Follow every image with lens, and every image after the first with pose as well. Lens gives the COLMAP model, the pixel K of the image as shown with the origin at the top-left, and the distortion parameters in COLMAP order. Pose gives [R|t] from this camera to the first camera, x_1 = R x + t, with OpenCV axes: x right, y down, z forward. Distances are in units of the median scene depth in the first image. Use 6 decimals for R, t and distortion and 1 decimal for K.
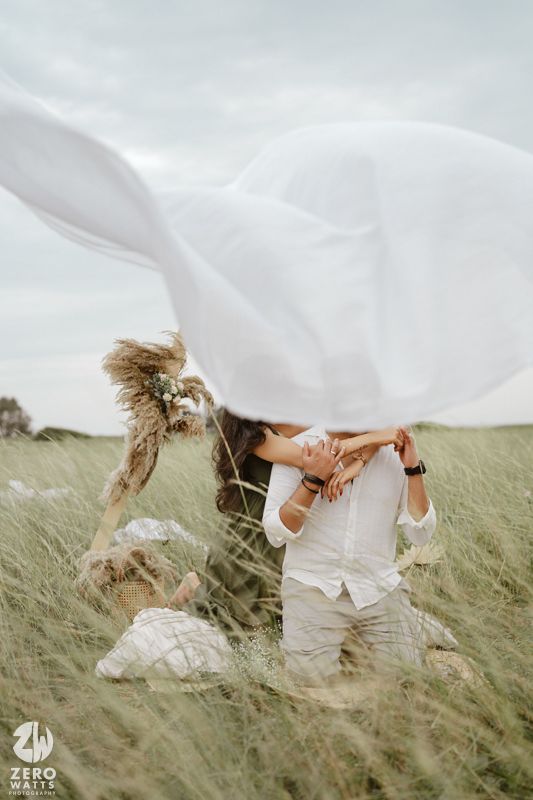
lens RADIAL K [[1134.0, 0, 266.5], [0, 1134.0, 400.0], [0, 0, 1]] dist [-0.052850, 0.765104]
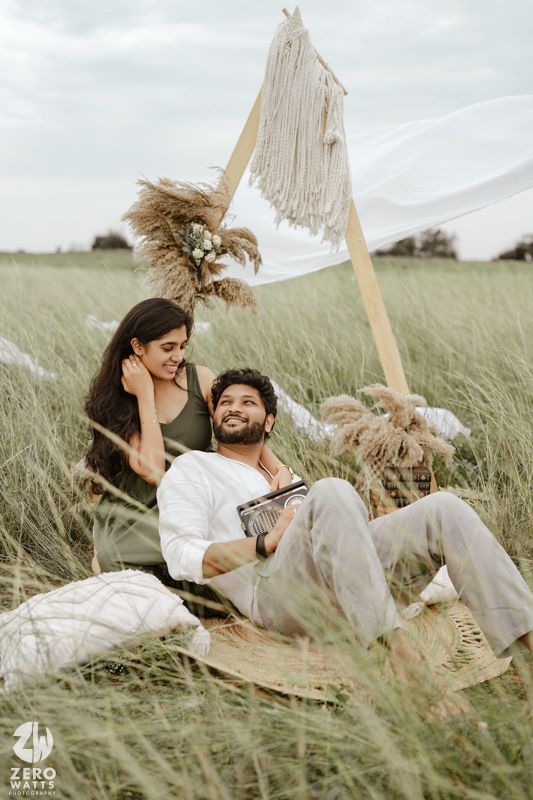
lens RADIAL K [[1134.0, 0, 266.5], [0, 1134.0, 400.0], [0, 0, 1]] dist [-0.052850, 0.765104]
pose [[0.980954, 0.072334, -0.180267, 0.116129], [-0.043411, 0.986241, 0.159515, -0.030670], [0.189325, -0.148651, 0.970597, 0.195445]]
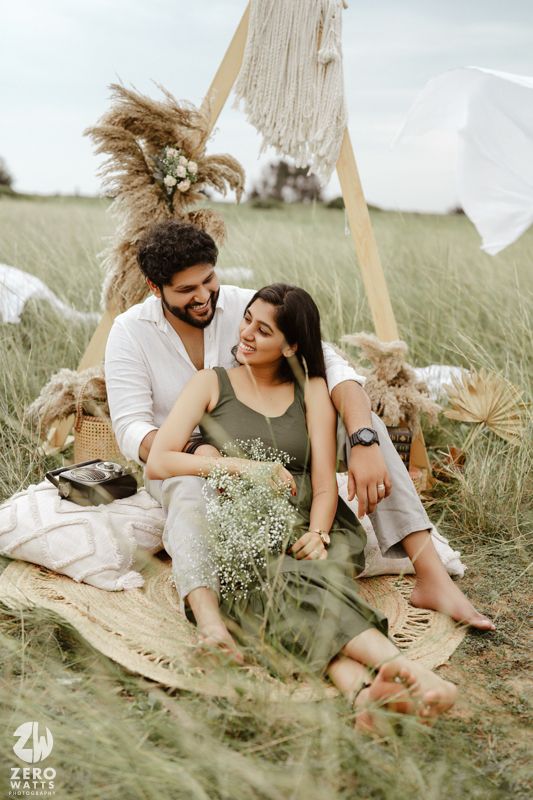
lens RADIAL K [[1134.0, 0, 266.5], [0, 1134.0, 400.0], [0, 0, 1]] dist [-0.052850, 0.765104]
pose [[0.962020, 0.126922, -0.241680, 0.171424], [-0.076968, 0.975532, 0.205943, -0.020052], [0.261905, -0.179520, 0.948250, 0.280630]]
